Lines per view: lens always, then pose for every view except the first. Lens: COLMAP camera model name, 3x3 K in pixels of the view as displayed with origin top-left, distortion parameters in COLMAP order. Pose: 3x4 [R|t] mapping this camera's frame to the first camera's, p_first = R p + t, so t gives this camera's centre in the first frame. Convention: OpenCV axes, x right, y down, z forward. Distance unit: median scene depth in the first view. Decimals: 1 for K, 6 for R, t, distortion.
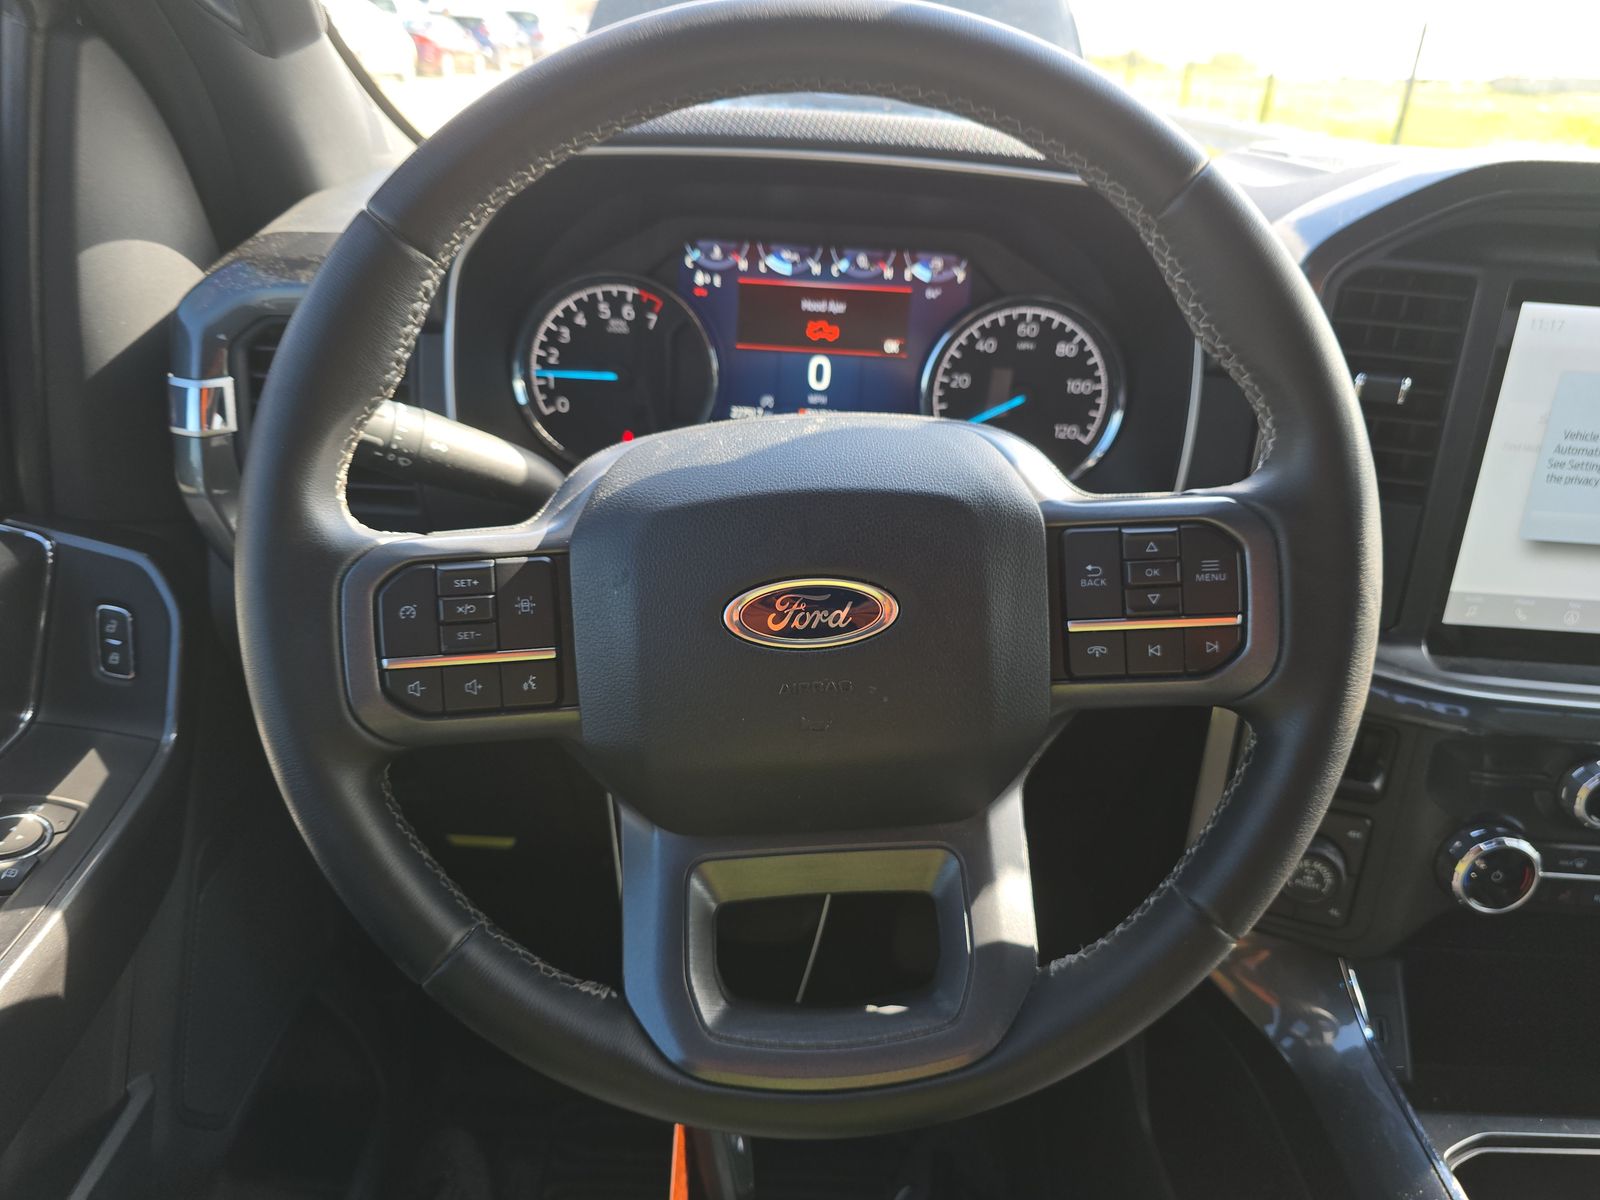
lens RADIAL K [[1081.5, 0, 800.0], [0, 1081.5, 600.0], [0, 0, 1]] dist [0.081048, -0.114811]
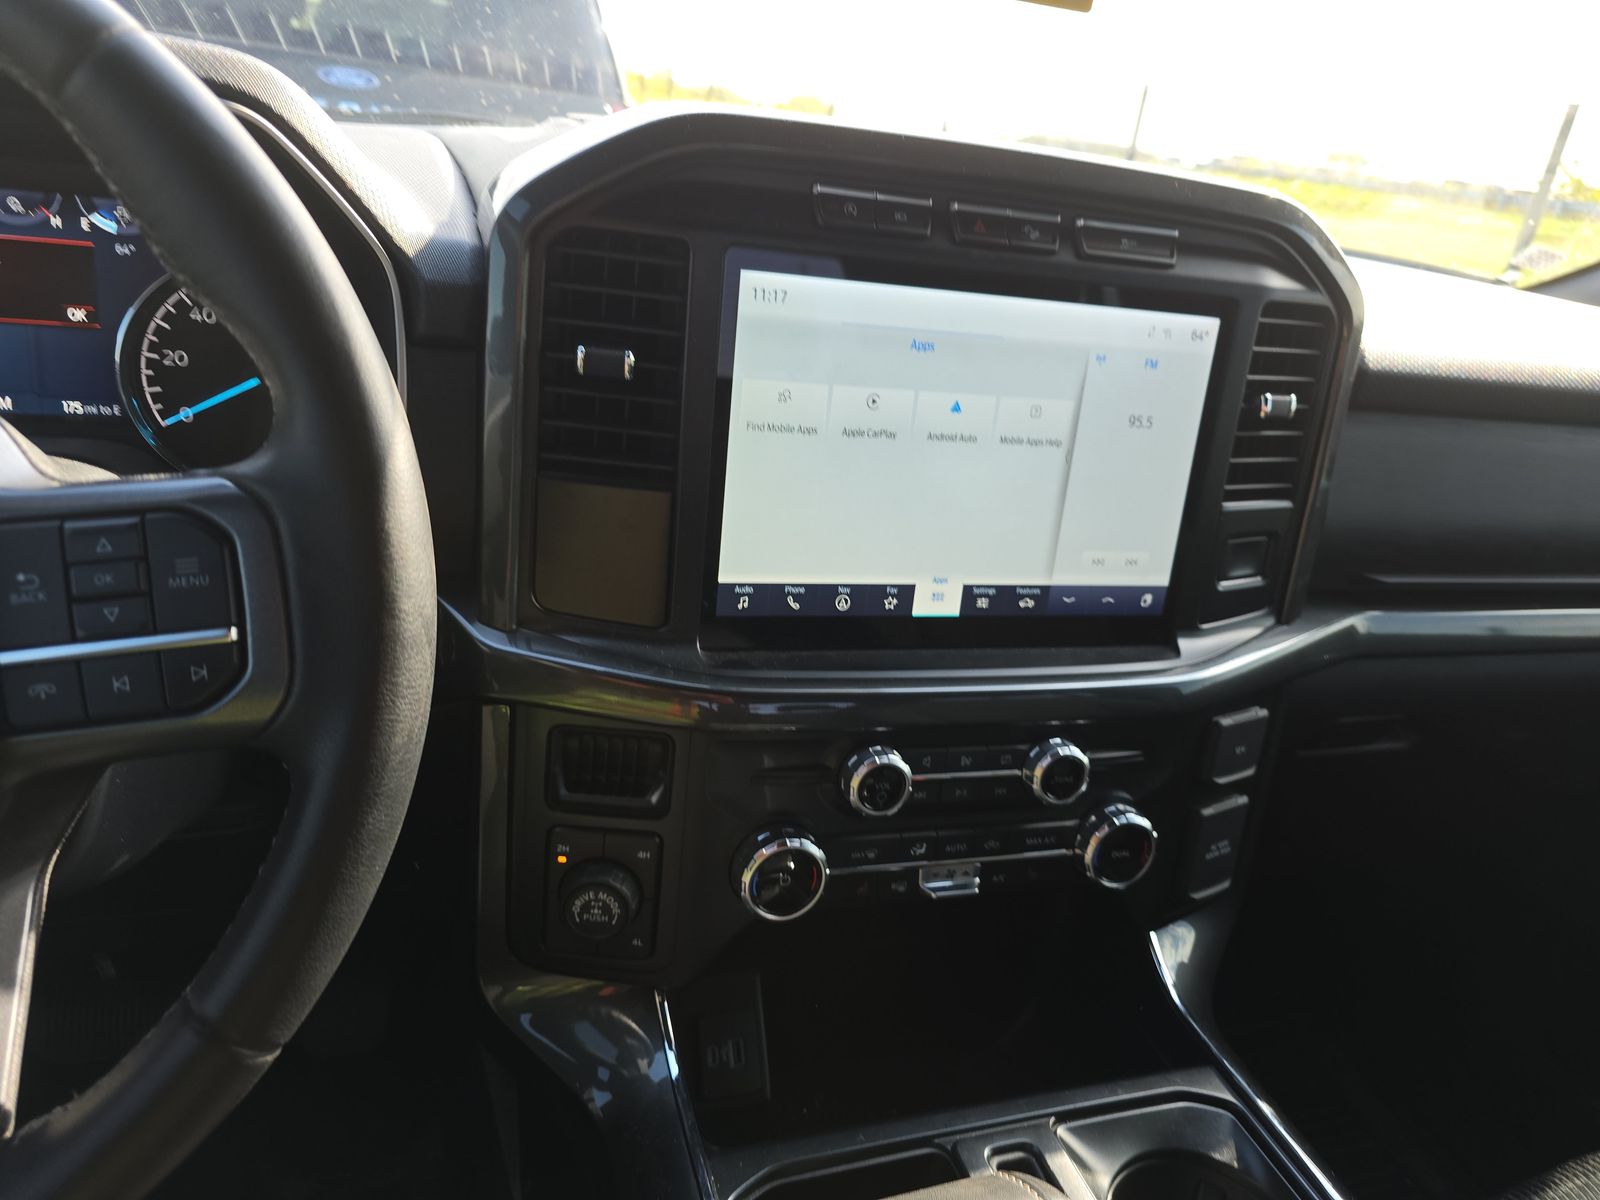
lens RADIAL K [[1089.7, 0, 798.2], [0, 1089.7, 603.5], [0, 0, 1]] dist [-0.005642, -0.004123]
pose [[0.944016, -0.063671, 0.323696, 0.318676], [0.068413, 0.997652, -0.003279, 0.015626], [-0.322727, 0.025241, 0.946155, 0.089942]]
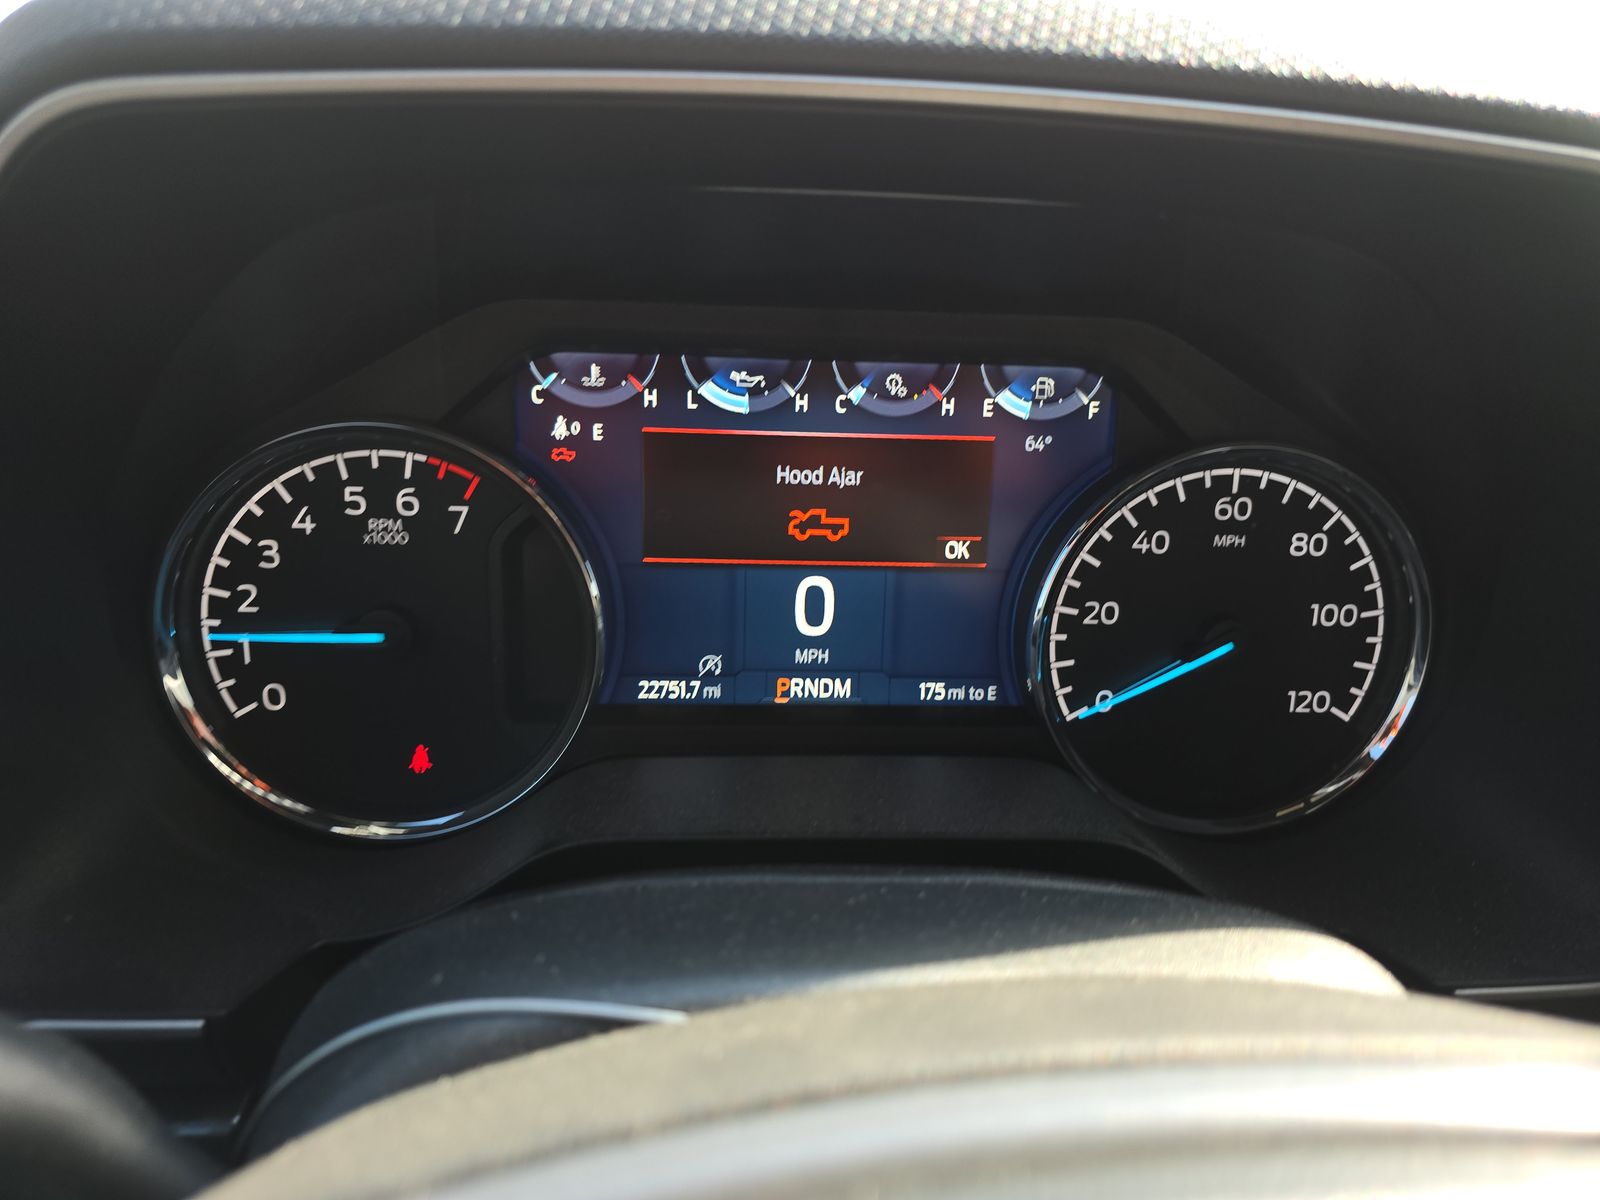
lens RADIAL K [[1045.0, 0, 797.2], [0, 1045.0, 605.4], [0, 0, 1]] dist [0.075466, -0.095978]
pose [[0.998060, -0.038509, 0.048925, -0.013639], [0.043865, 0.992558, -0.113600, -0.160261], [-0.044186, 0.115525, 0.992321, 0.543372]]
